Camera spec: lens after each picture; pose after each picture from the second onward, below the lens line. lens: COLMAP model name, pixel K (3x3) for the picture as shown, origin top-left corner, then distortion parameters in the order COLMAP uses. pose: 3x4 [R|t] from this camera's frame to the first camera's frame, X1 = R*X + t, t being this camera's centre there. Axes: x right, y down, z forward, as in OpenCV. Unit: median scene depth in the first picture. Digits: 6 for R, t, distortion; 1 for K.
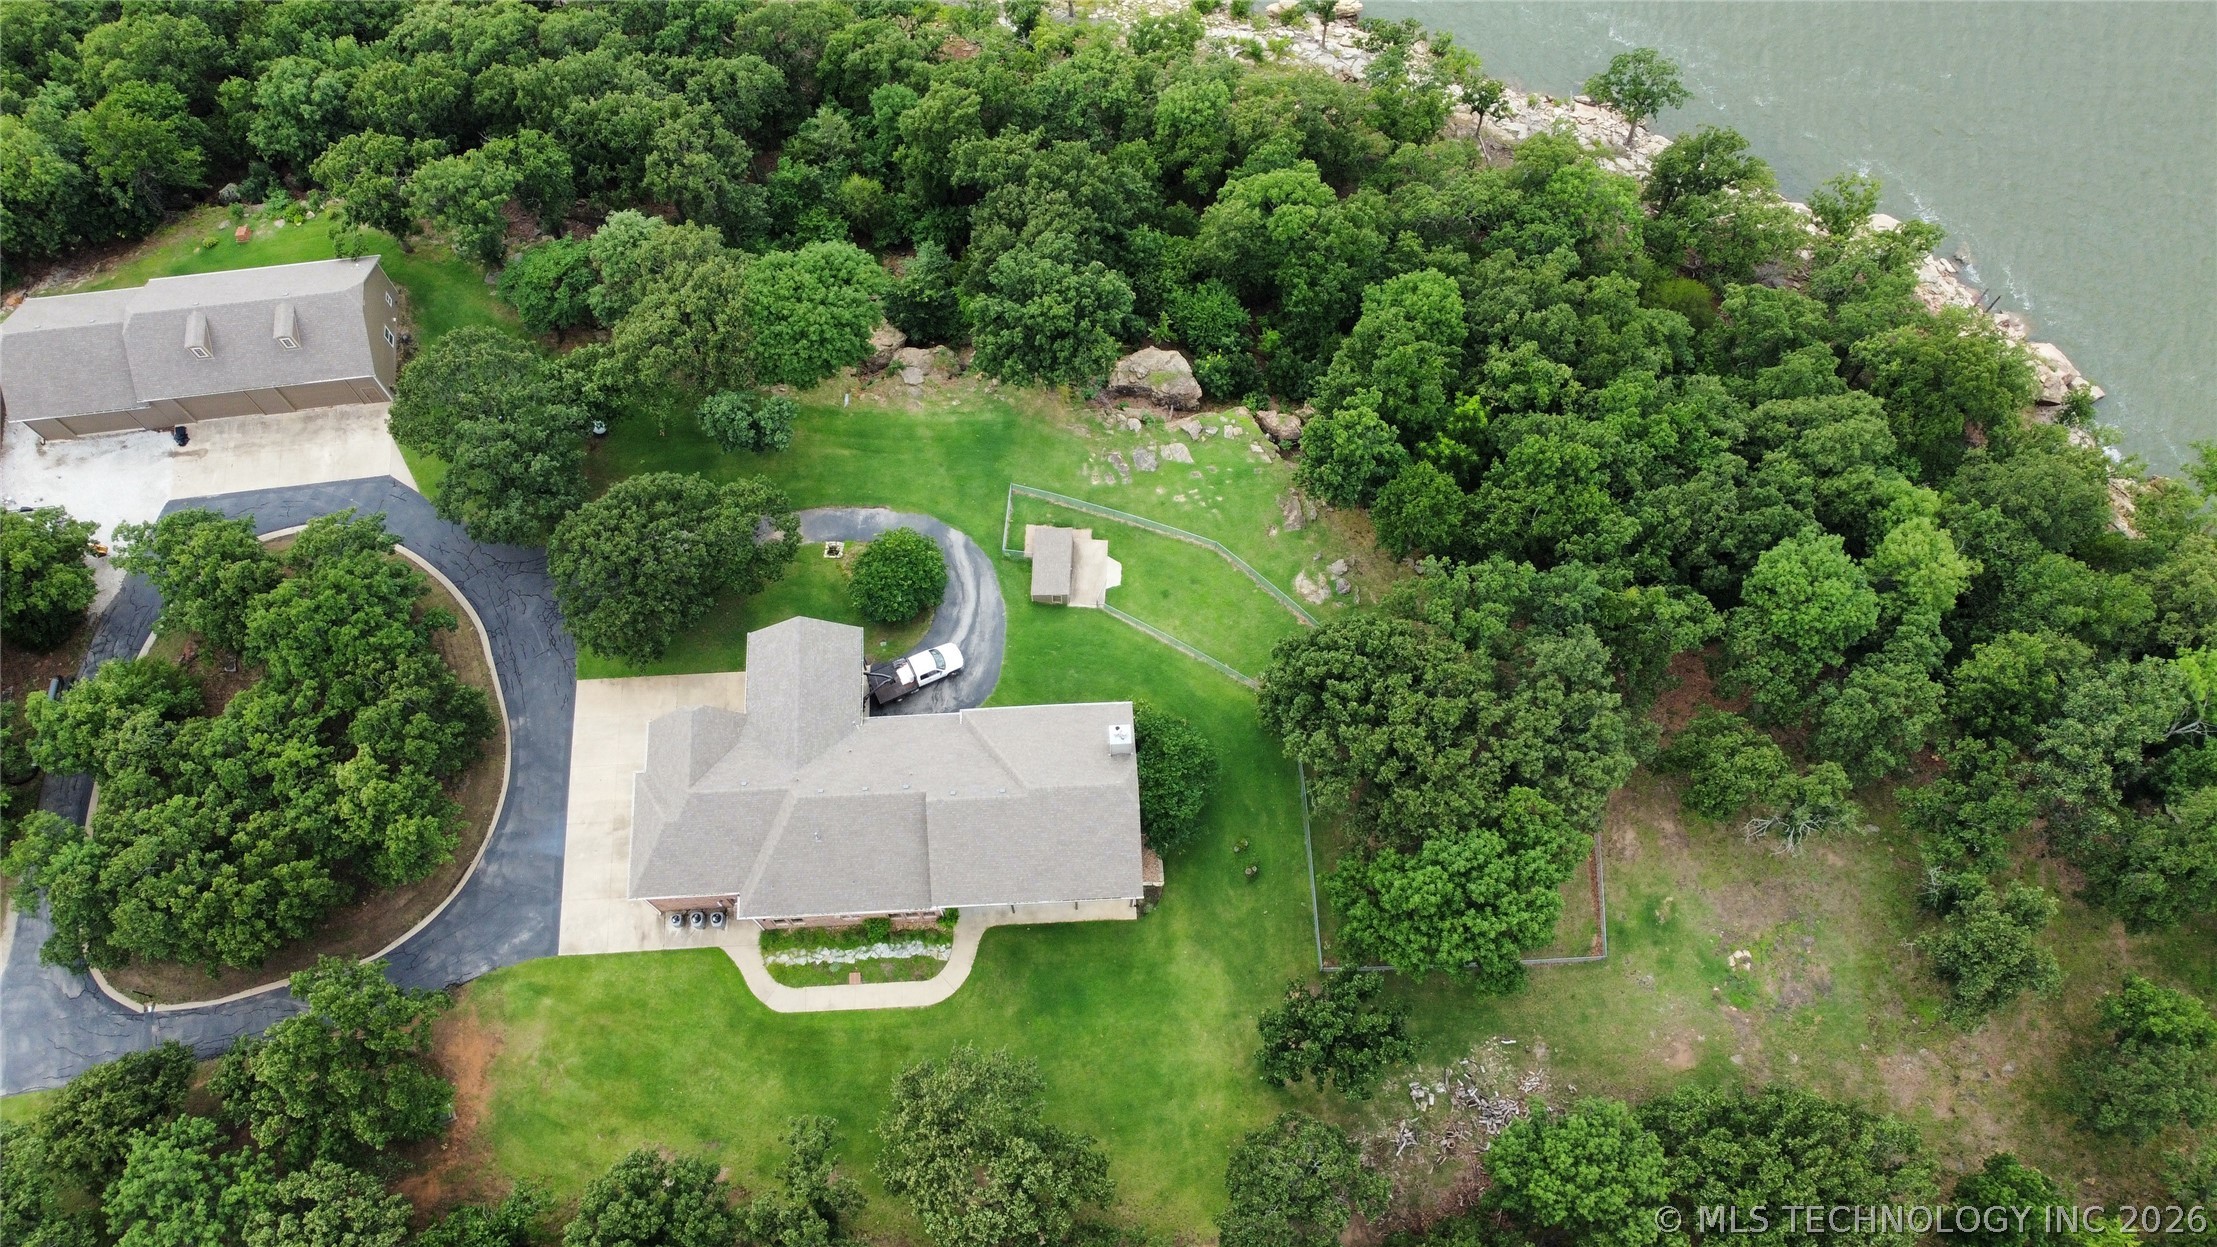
lens RADIAL K [[1700.4, 0, 1108.5], [0, 1700.4, 623.5], [0, 0, 1]] dist [0.002386, 0.004344]
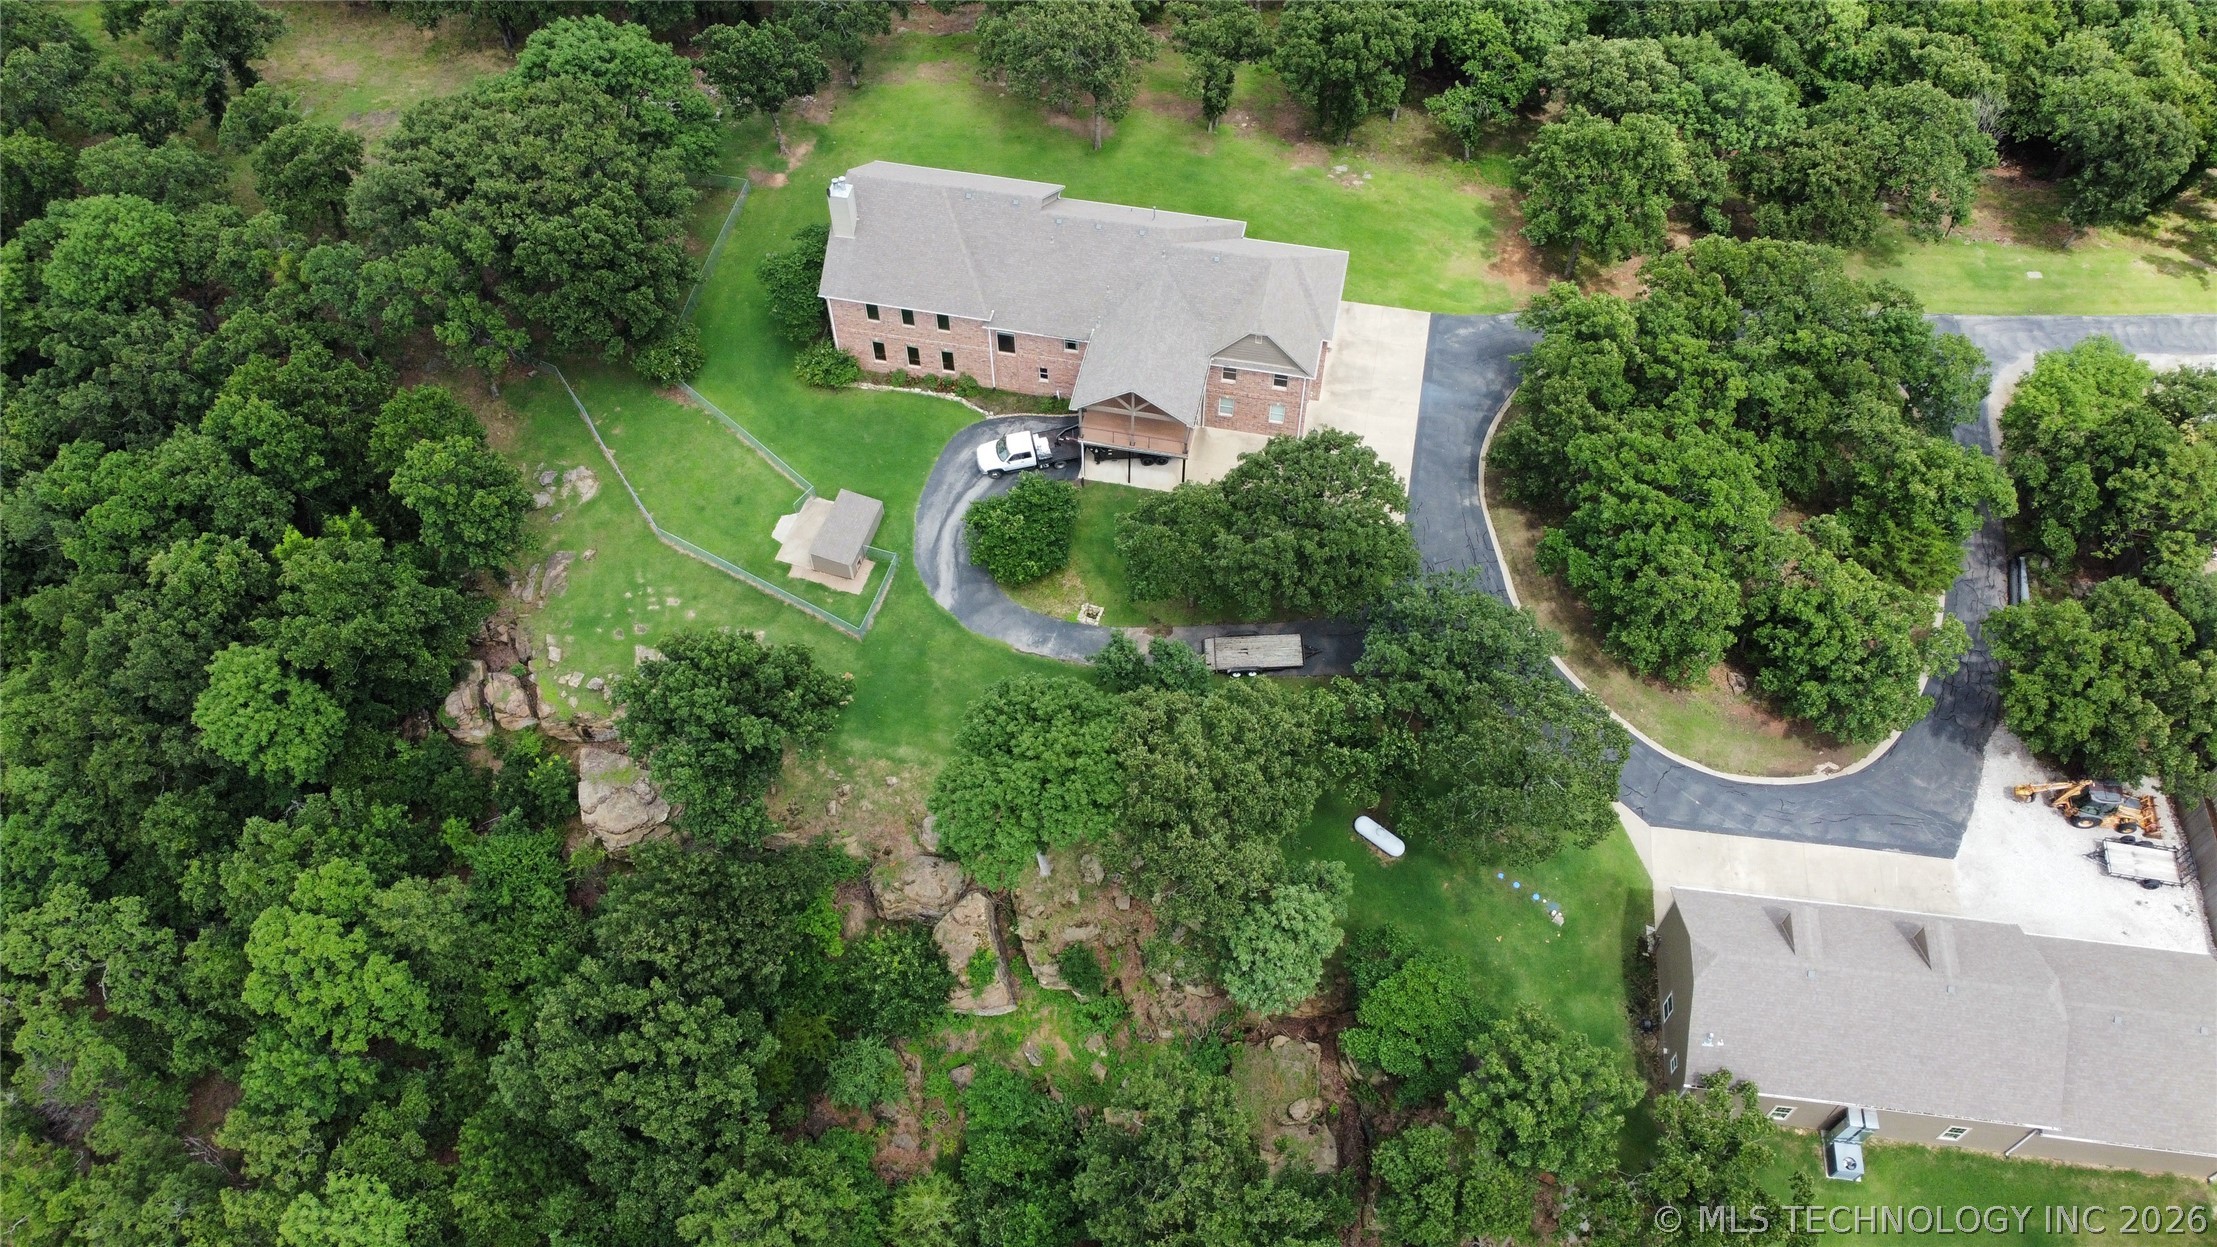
lens RADIAL K [[1700.4, 0, 1108.5], [0, 1700.4, 623.5], [0, 0, 1]] dist [0.002386, 0.004344]
pose [[-0.968829, -0.191966, 0.156586, -0.302591], [0.233765, -0.499202, 0.834357, -0.738710], [-0.082000, 0.844954, 0.528516, 0.572119]]
